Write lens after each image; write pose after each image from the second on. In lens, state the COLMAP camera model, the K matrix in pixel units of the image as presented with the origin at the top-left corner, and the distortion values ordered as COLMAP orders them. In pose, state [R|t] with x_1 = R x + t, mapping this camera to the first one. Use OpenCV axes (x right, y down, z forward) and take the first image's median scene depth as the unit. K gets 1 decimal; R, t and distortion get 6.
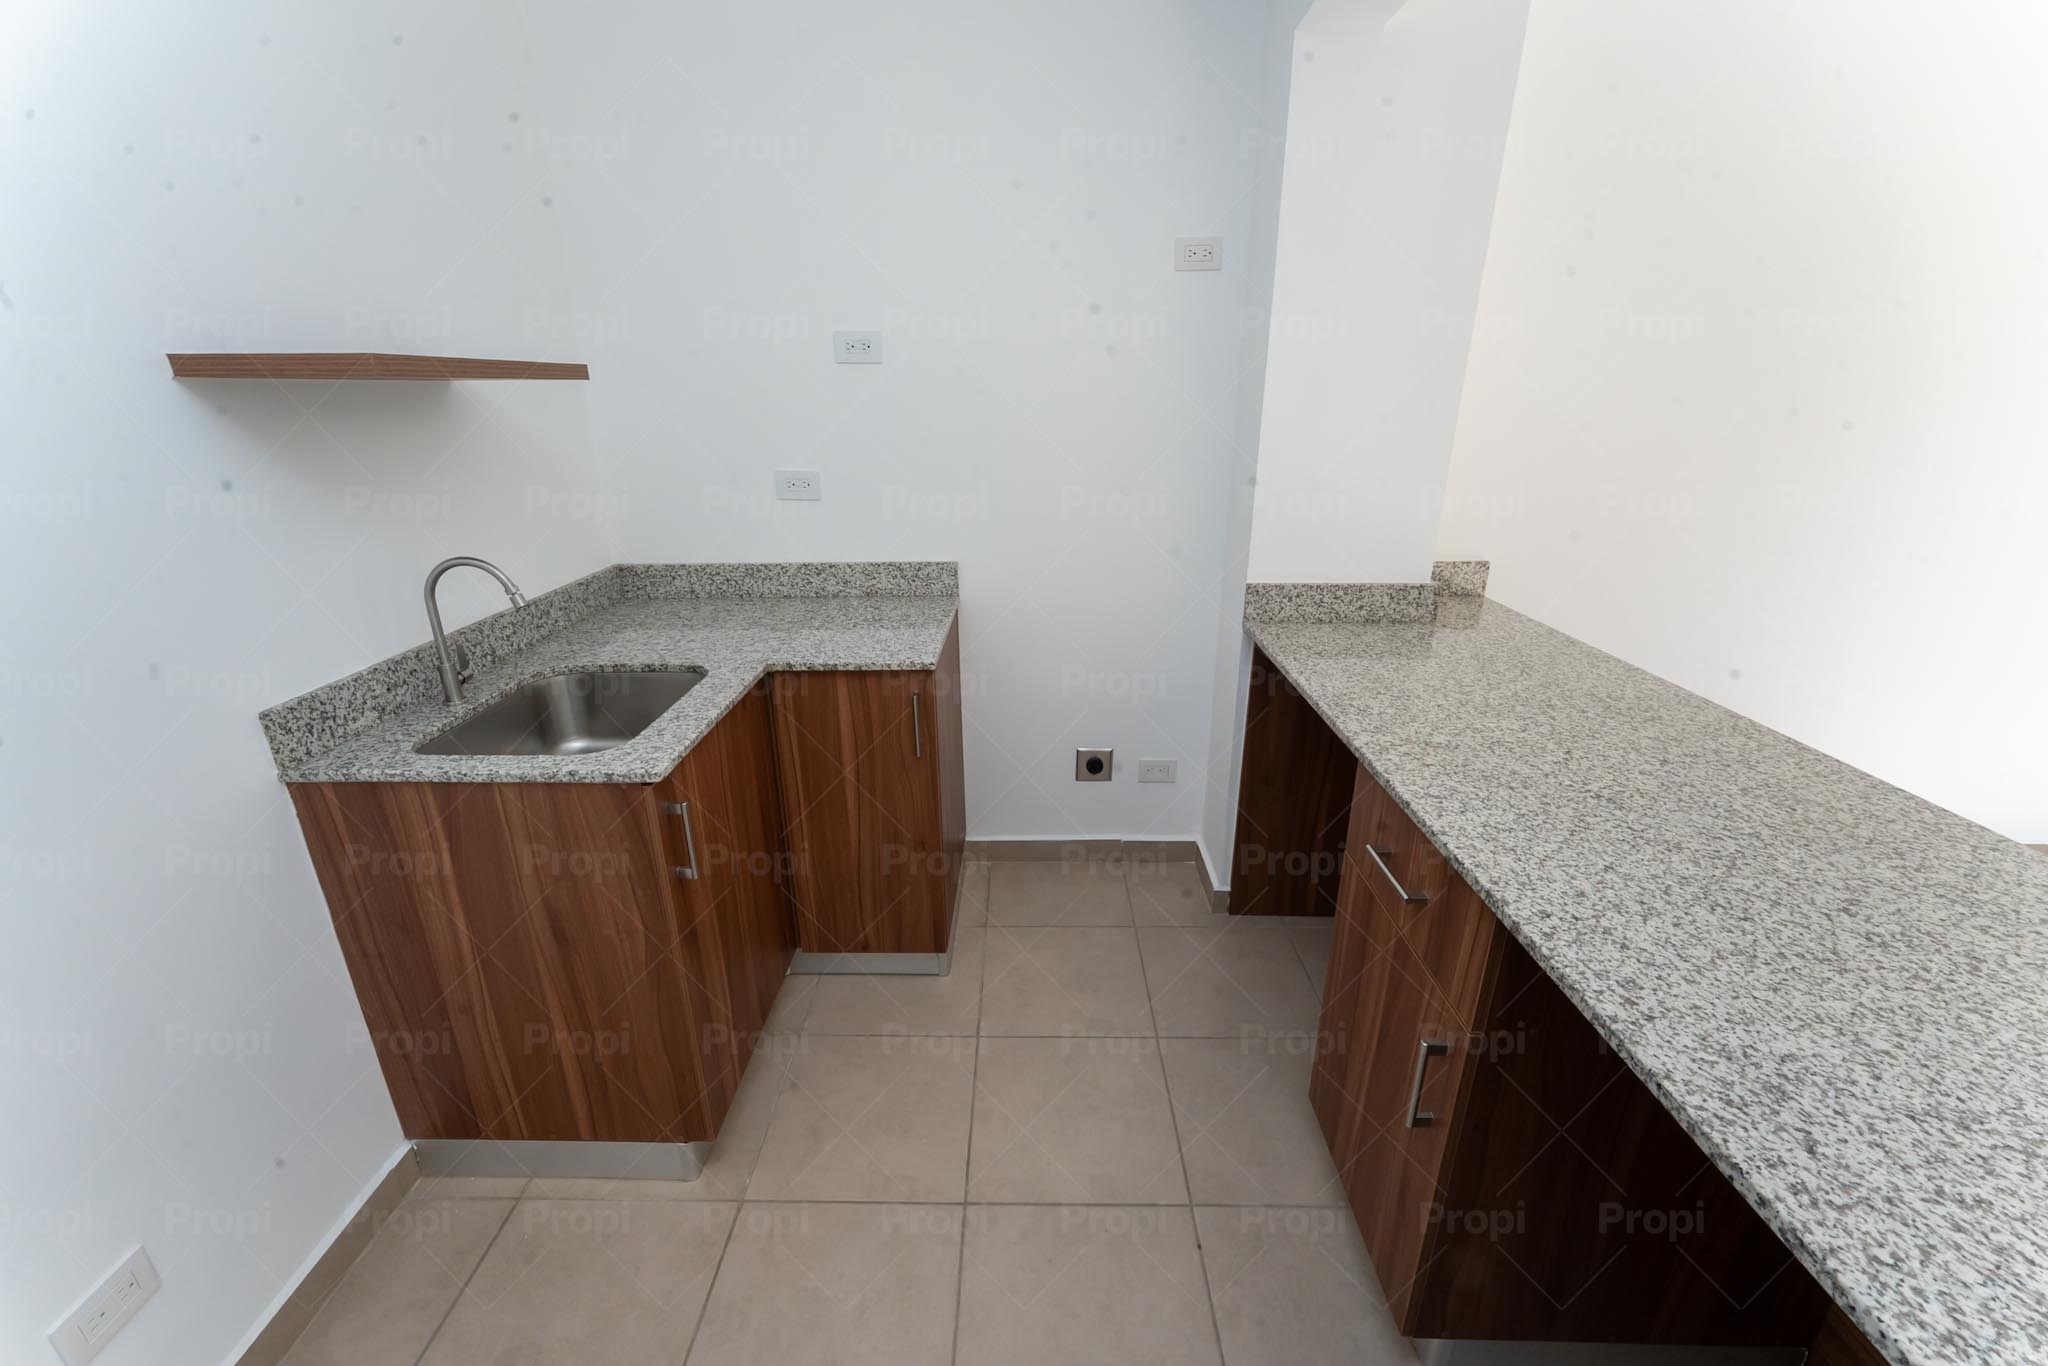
lens RADIAL K [[830.2, 0, 1014.3], [0, 830.2, 680.8], [0, 0, 1]] dist [-0.000431, -0.000106]
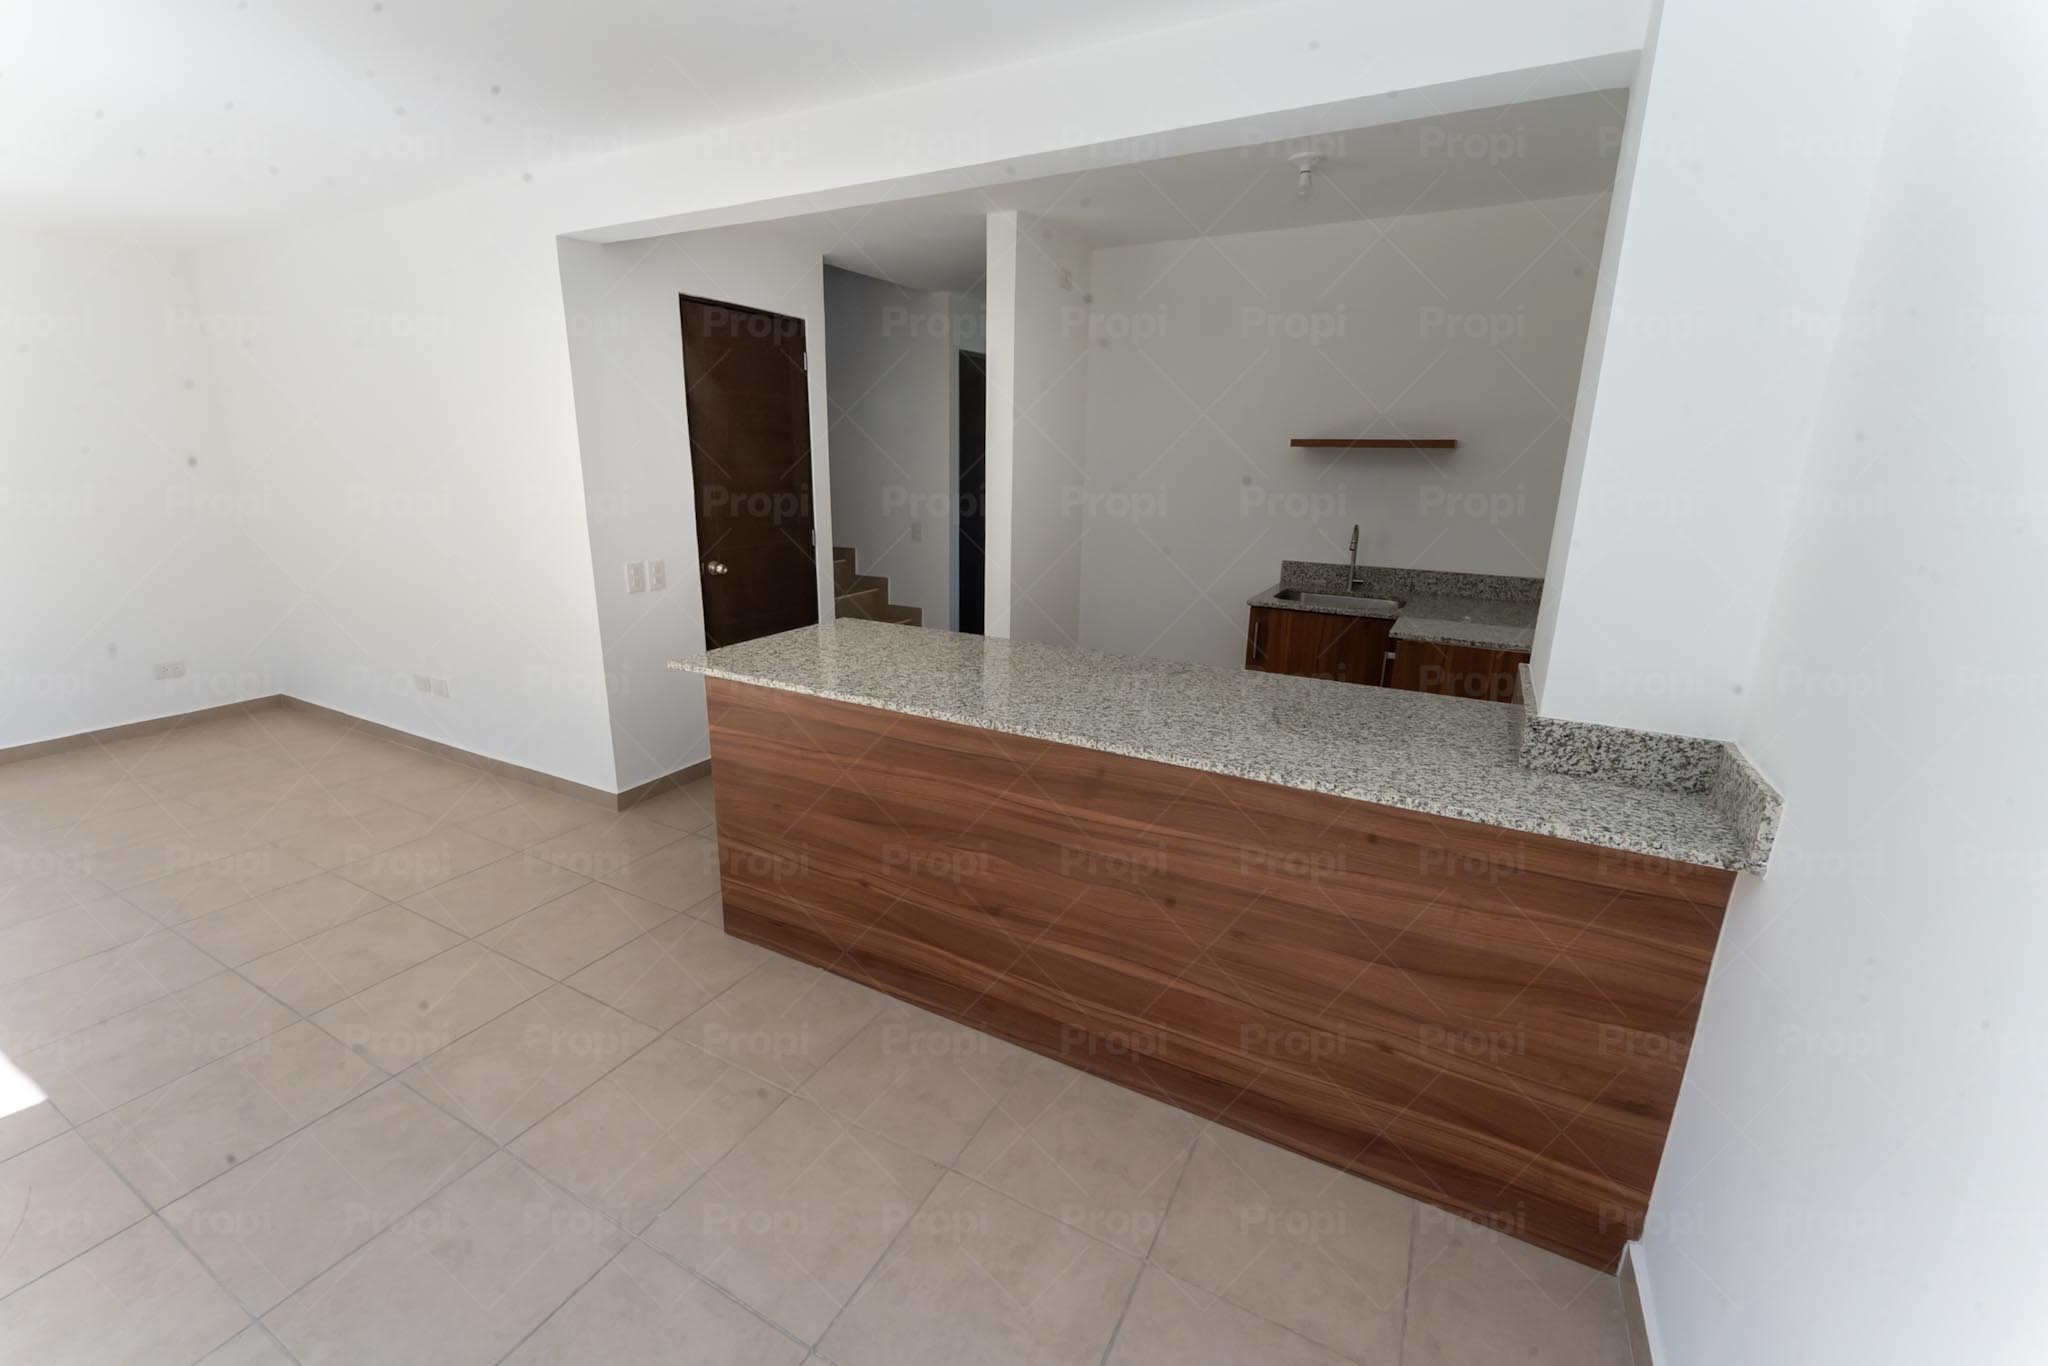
lens RADIAL K [[849.7, 0, 980.8], [0, 849.7, 680.3], [0, 0, 1]] dist [0.000801, 0.000028]
pose [[-0.483089, 0.229379, -0.844991, 1.566791], [-0.299554, 0.863538, 0.405671, -0.346271], [0.822735, 0.449095, -0.348455, 0.962424]]
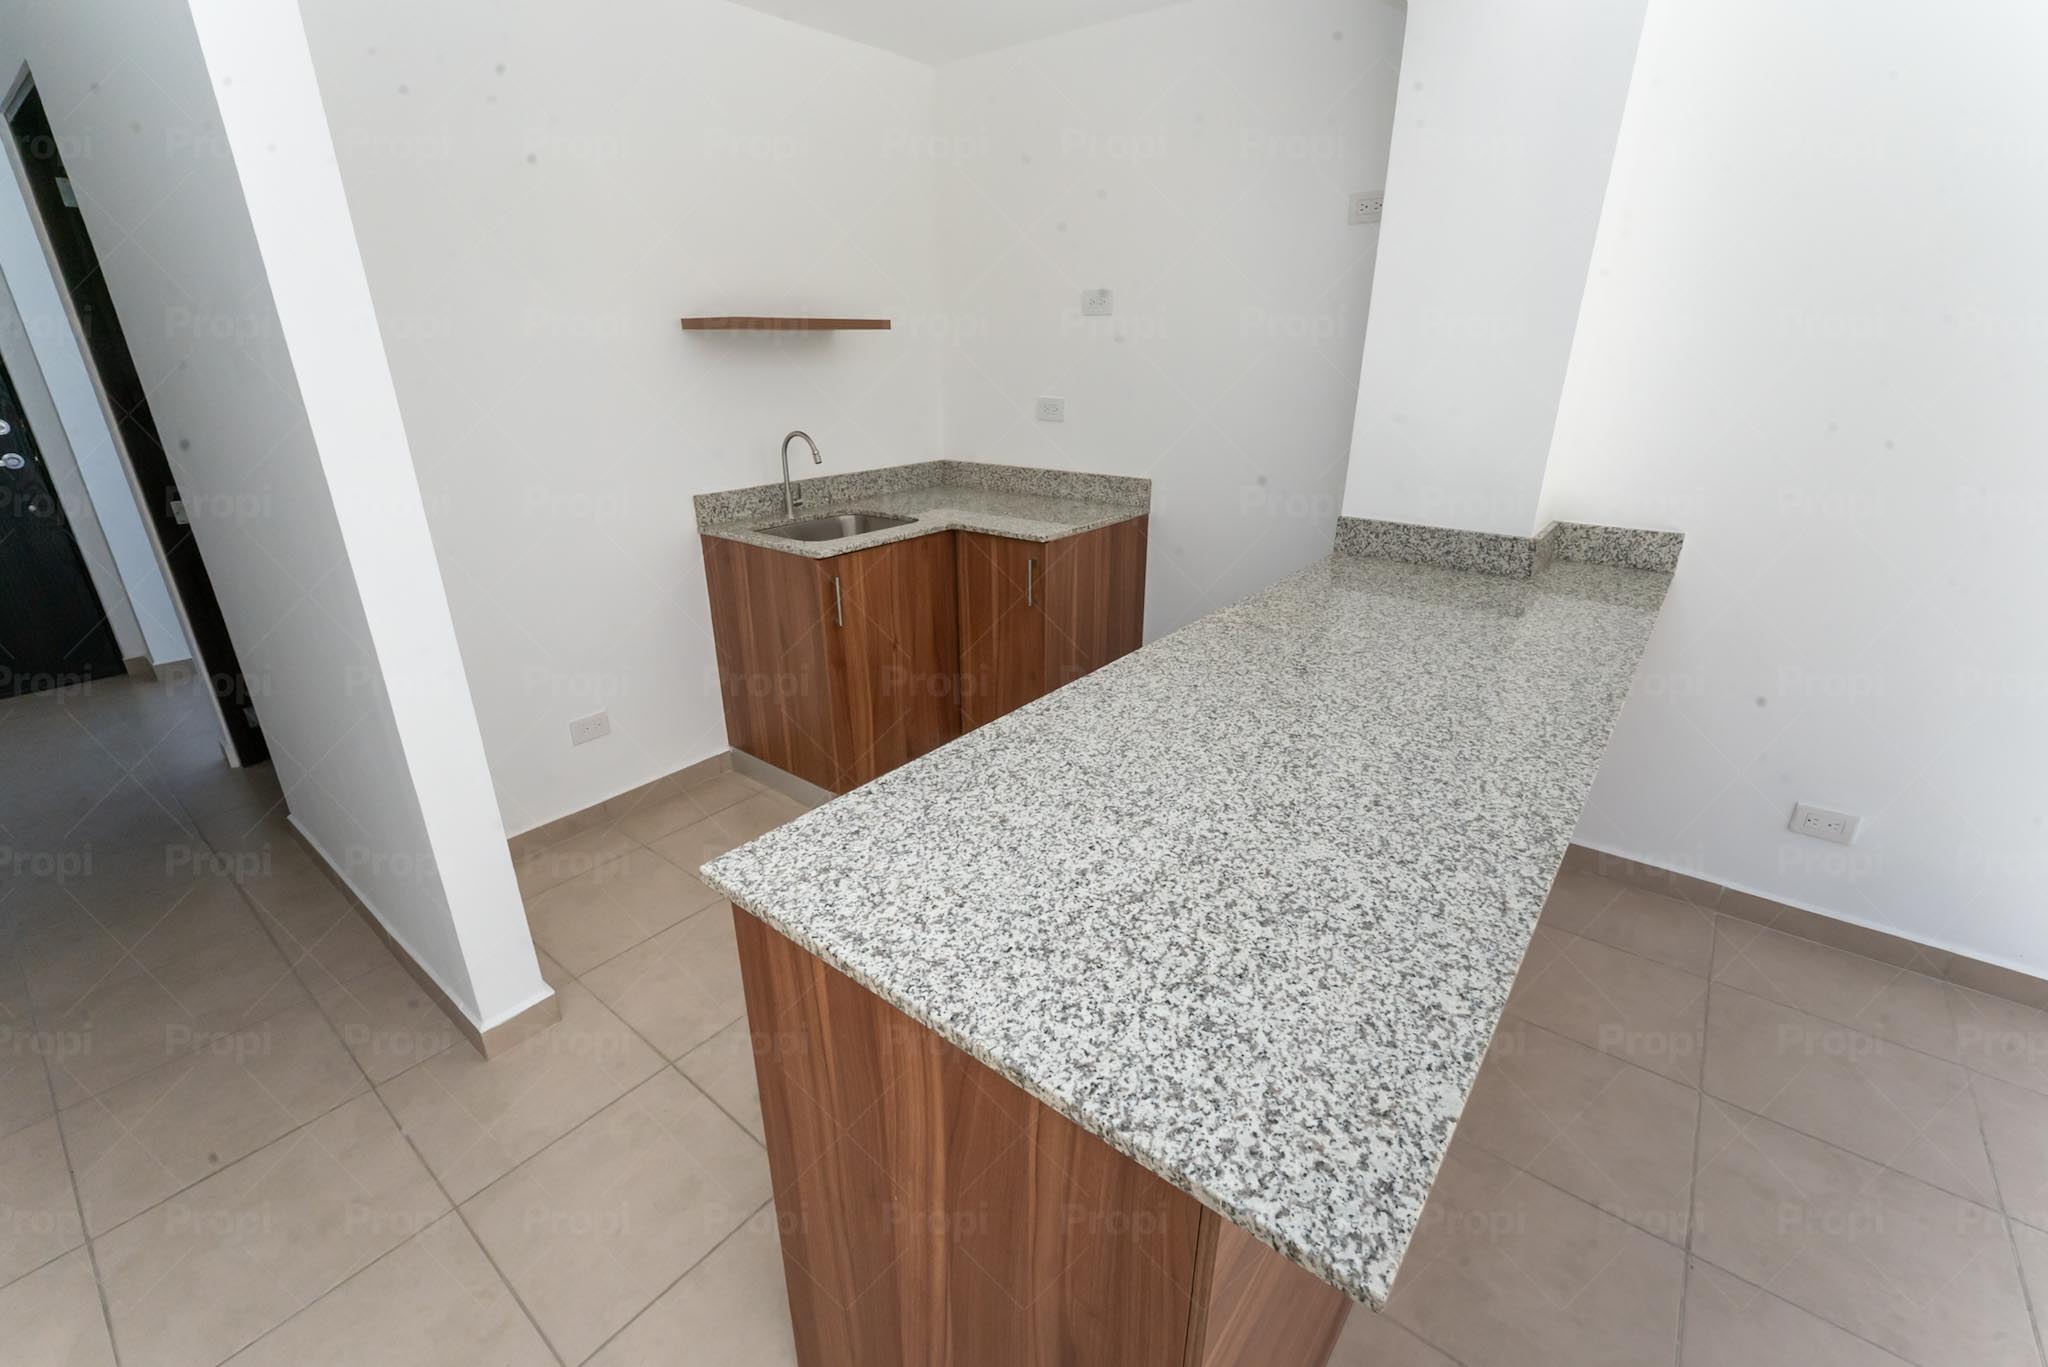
lens RADIAL K [[874.1, 0, 999.2], [0, 874.1, 685.1], [0, 0, 1]] dist [-0.001048, -0.000258]
pose [[0.782264, 0.228551, -0.579506, 0.737980], [-0.205920, 0.972842, 0.105712, 0.078380], [0.587929, 0.036638, 0.808083, -0.201115]]
